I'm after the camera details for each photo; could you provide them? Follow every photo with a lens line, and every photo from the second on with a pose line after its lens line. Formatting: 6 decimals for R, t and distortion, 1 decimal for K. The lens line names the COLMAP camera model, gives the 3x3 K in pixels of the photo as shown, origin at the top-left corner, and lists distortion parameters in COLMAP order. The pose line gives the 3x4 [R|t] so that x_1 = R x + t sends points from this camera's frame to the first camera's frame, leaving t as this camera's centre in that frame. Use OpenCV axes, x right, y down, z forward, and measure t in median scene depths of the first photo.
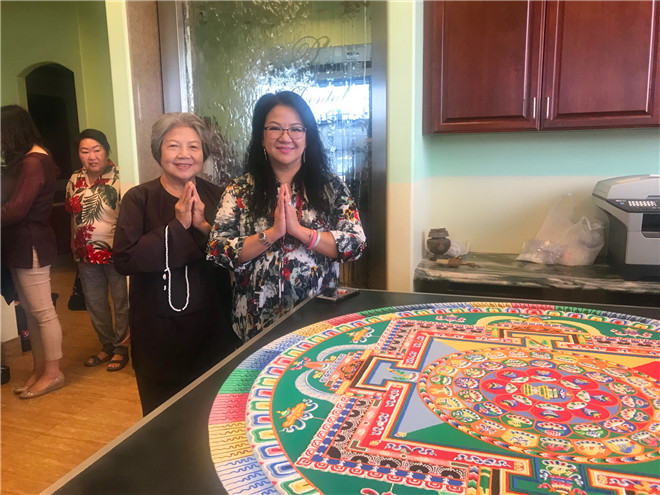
lens RADIAL K [[541.0, 0, 328.7], [0, 541.0, 250.0], [0, 0, 1]] dist [0.023640, -0.025080]
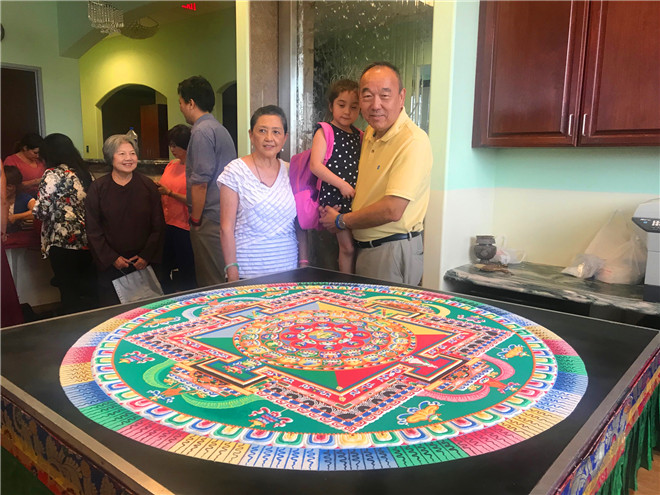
lens RADIAL K [[541.0, 0, 328.9], [0, 541.0, 243.1], [0, 0, 1]] dist [0.023640, -0.025080]
pose [[0.929830, 0.088337, -0.357230, 0.688411], [-0.096866, 0.995279, -0.006017, 0.025500], [0.355012, 0.040198, 0.933997, -0.235914]]
